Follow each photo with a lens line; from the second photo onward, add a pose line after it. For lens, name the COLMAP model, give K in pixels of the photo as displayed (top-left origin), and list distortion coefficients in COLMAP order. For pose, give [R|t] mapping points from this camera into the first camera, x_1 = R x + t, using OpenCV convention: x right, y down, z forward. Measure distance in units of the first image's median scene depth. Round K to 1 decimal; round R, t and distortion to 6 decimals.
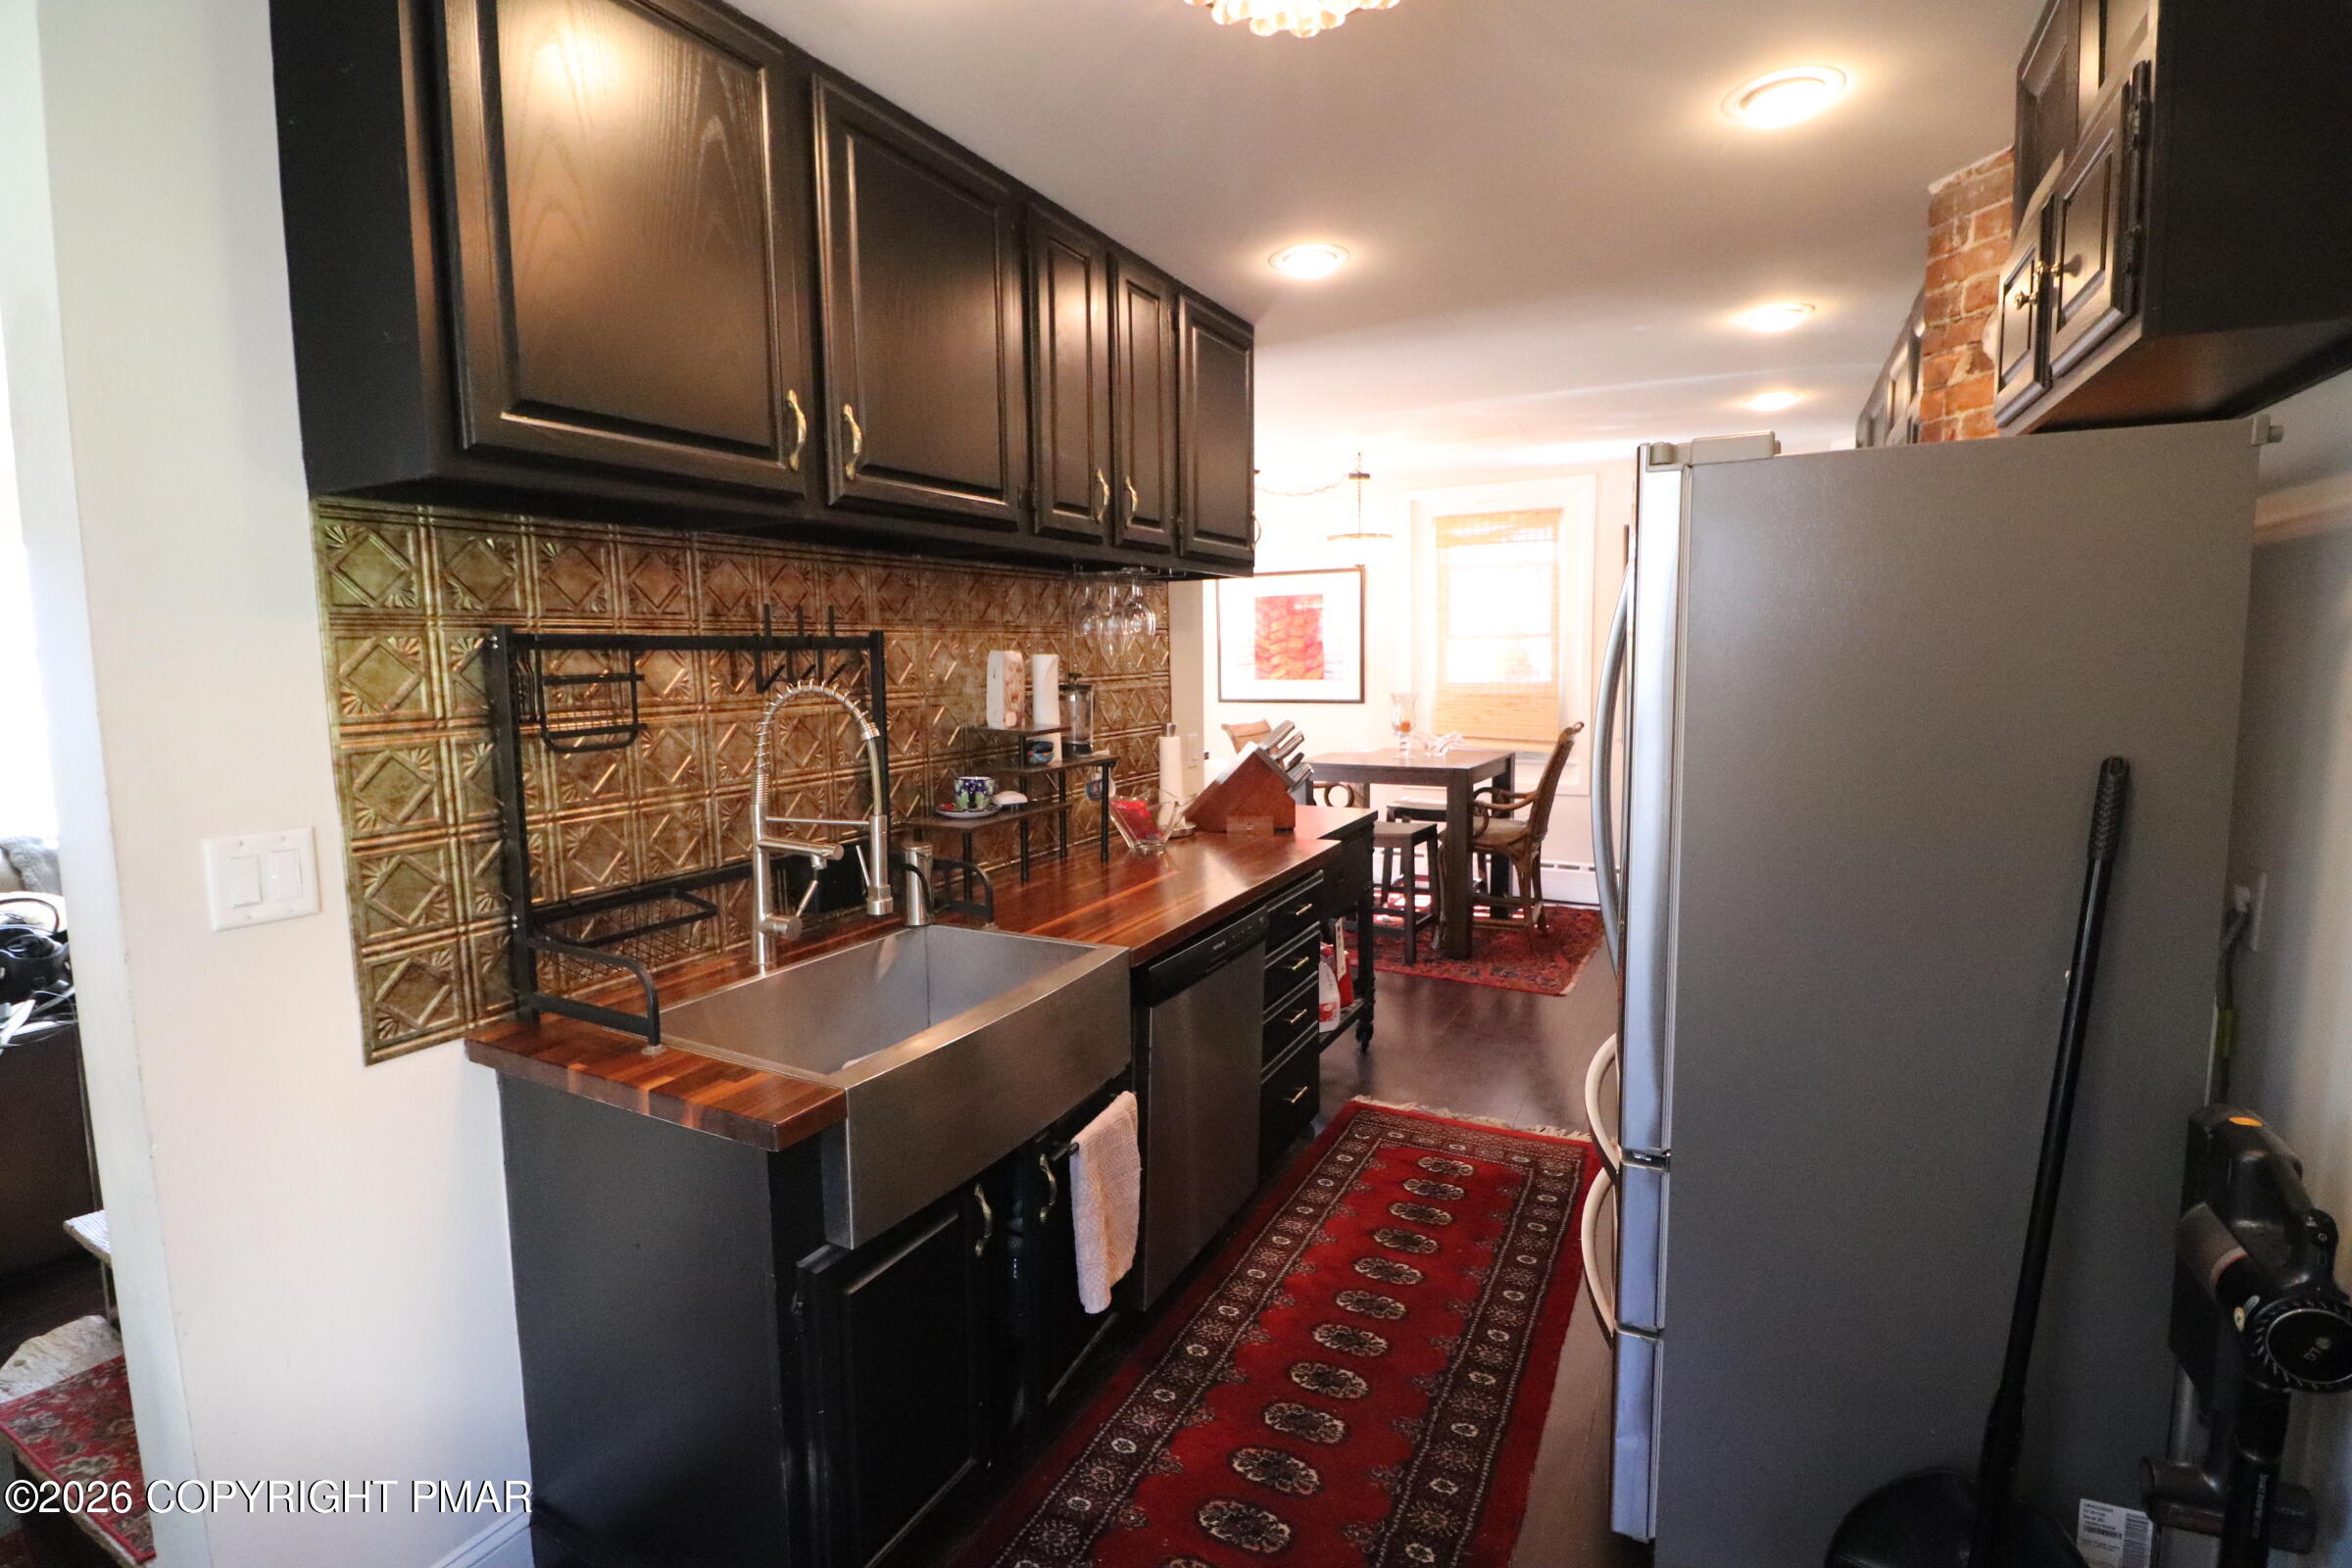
lens RADIAL K [[1091.0, 0, 1176.3], [0, 1091.0, 773.8], [0, 0, 1]] dist [-0.015830, -0.001127]
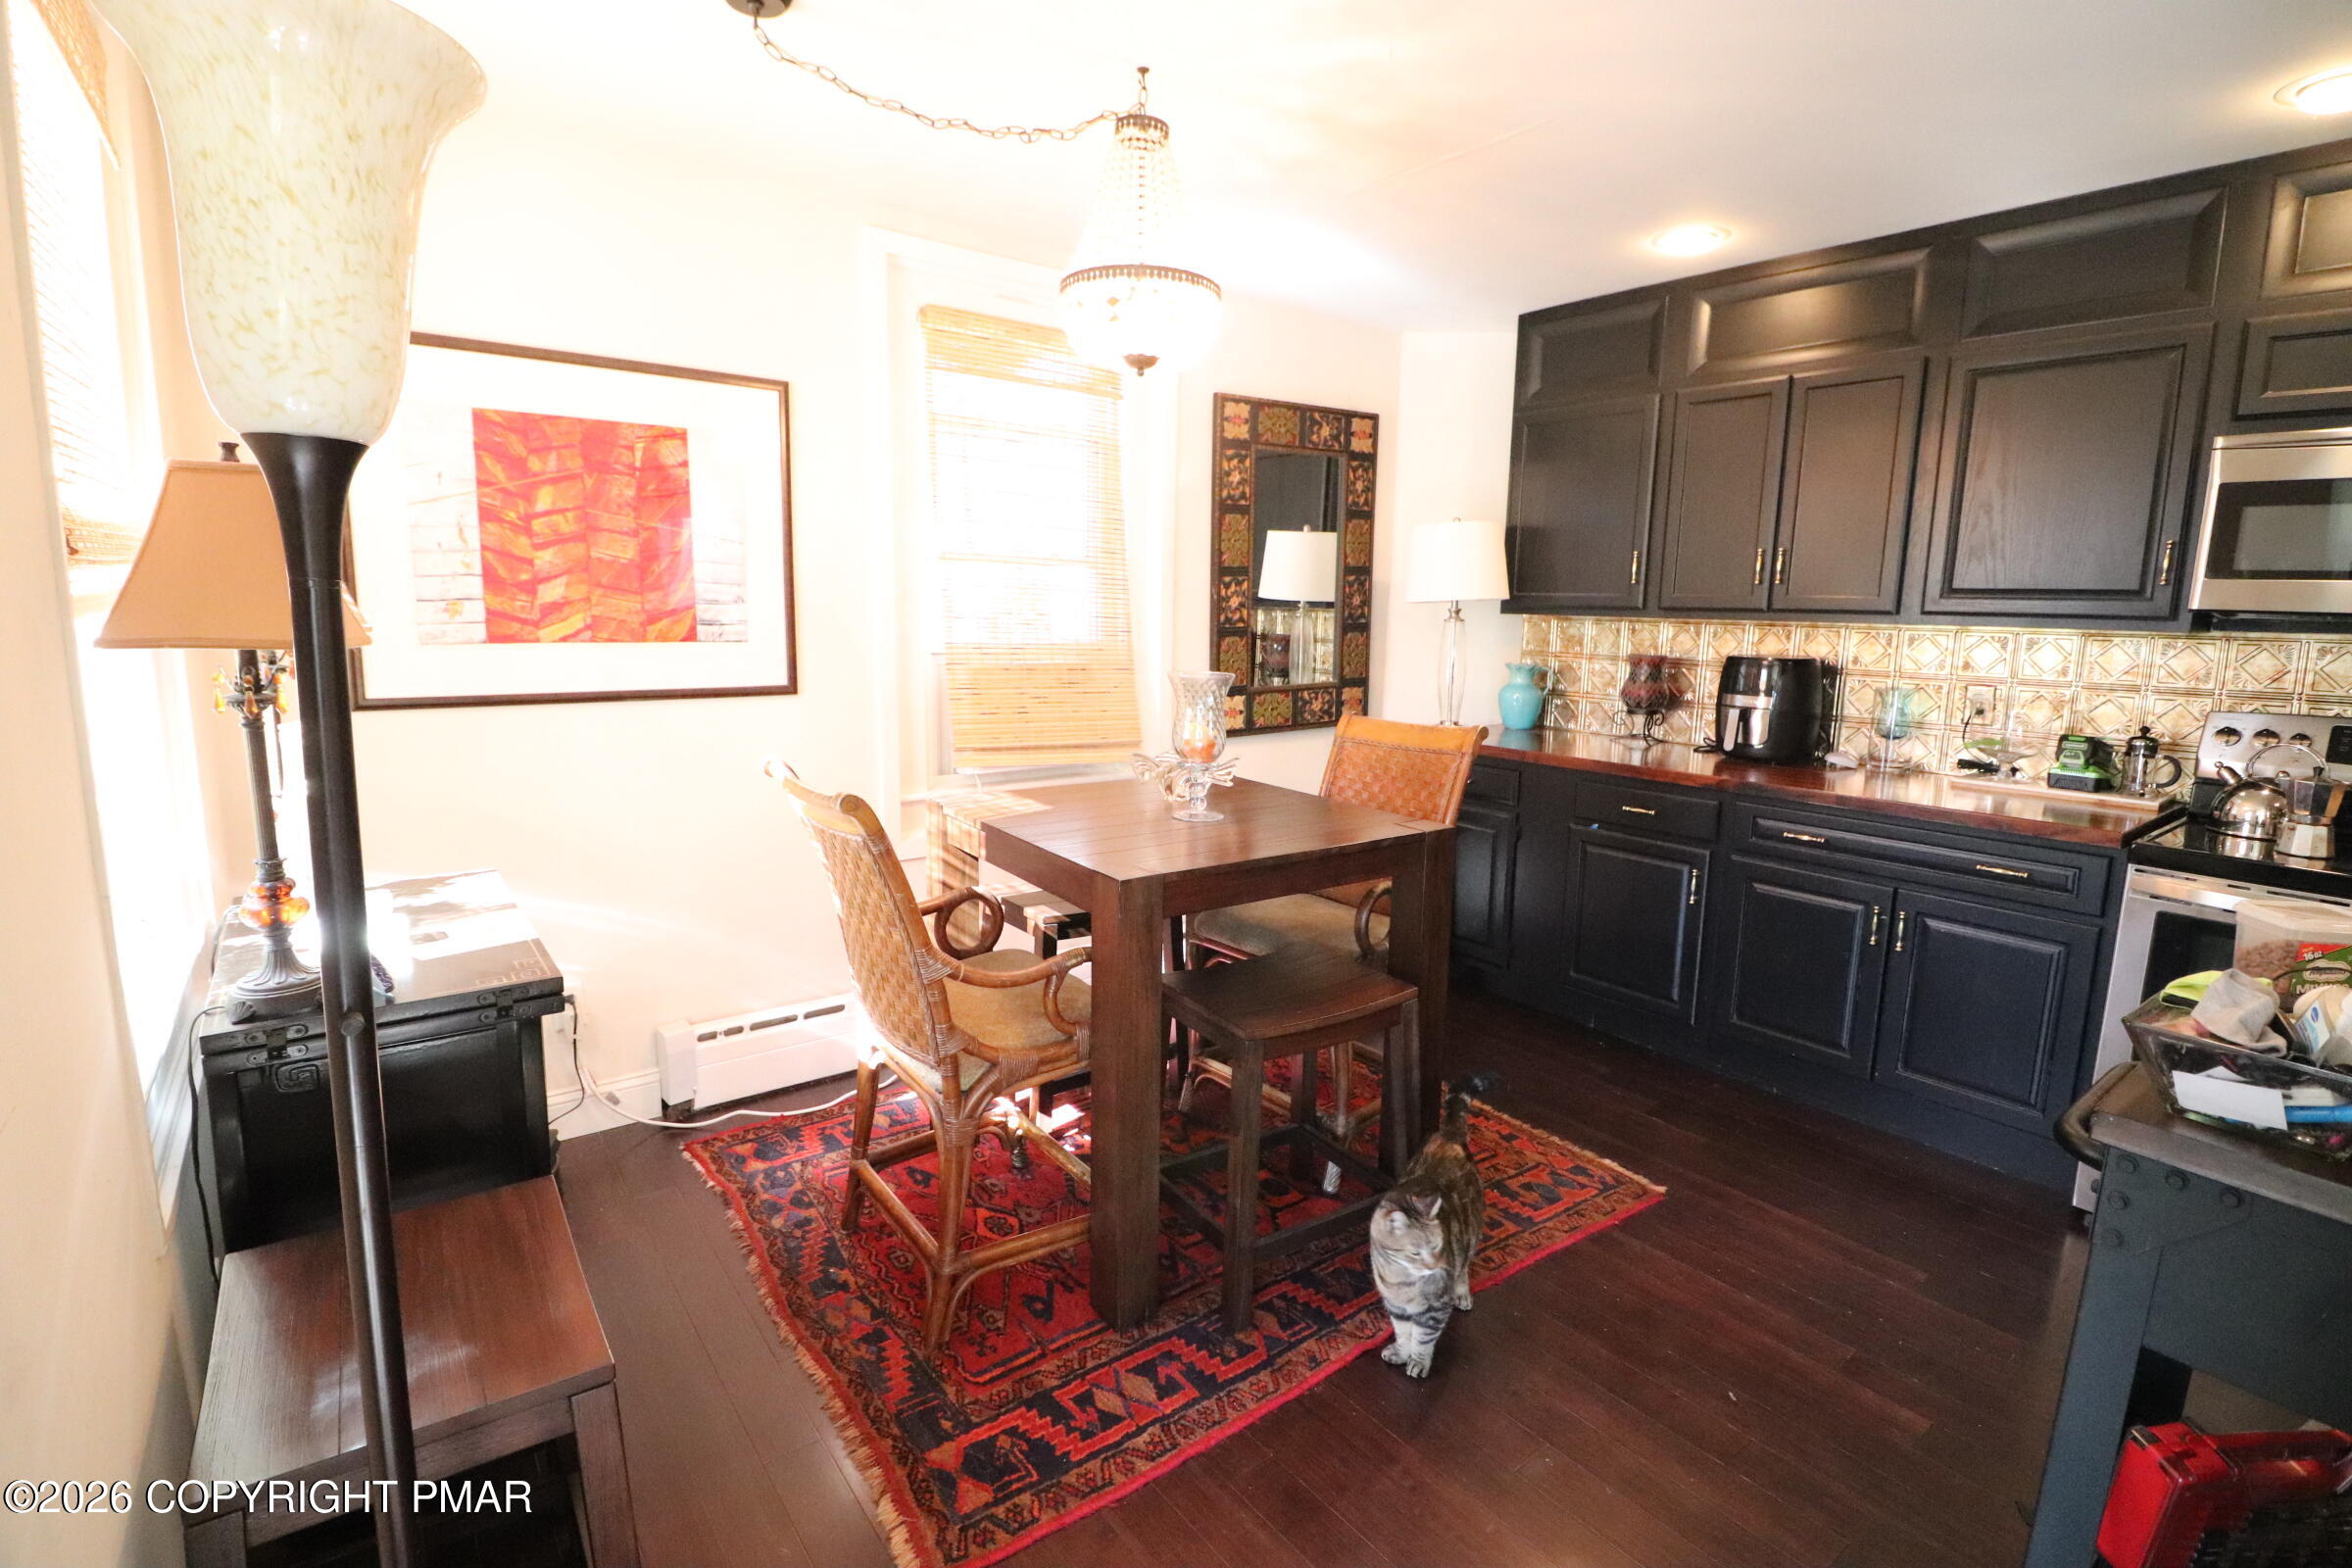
lens RADIAL K [[1091.0, 0, 1174.1], [0, 1091.0, 783.3], [0, 0, 1]] dist [-0.015830, -0.001127]
pose [[0.435390, -0.124020, 0.891658, -0.160537], [0.078165, 0.991933, 0.099799, -0.059376], [-0.896842, 0.026245, 0.441572, 0.650914]]
